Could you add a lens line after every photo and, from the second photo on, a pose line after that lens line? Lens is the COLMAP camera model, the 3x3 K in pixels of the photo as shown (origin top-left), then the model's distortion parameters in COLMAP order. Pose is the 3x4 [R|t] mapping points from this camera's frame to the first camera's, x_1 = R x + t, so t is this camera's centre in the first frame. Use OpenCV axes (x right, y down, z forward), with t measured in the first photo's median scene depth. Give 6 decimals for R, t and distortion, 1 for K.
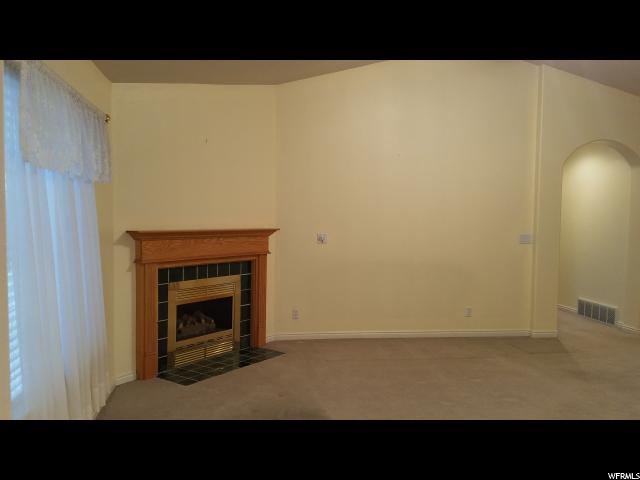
lens RADIAL K [[546.5, 0, 317.0], [0, 546.5, 240.6], [0, 0, 1]] dist [0.357138, -0.803932]
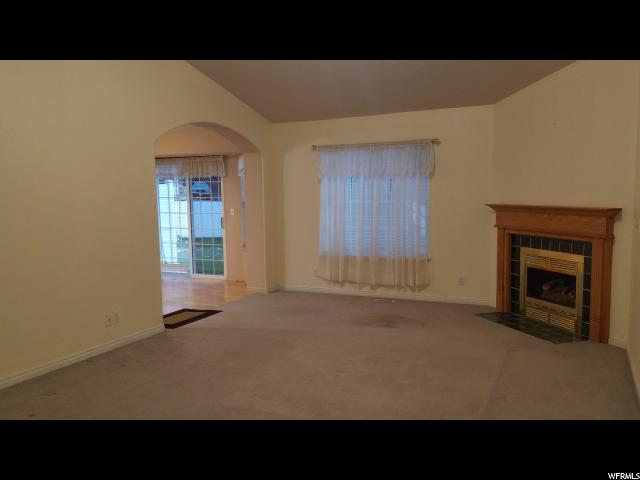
lens RADIAL K [[546.5, 0, 317.0], [0, 546.5, 240.6], [0, 0, 1]] dist [0.357138, -0.803932]
pose [[-0.551506, 0.070233, -0.831209, 0.923074], [-0.040628, 0.993005, 0.110861, -0.053397], [0.833181, 0.094911, -0.544795, 1.155820]]
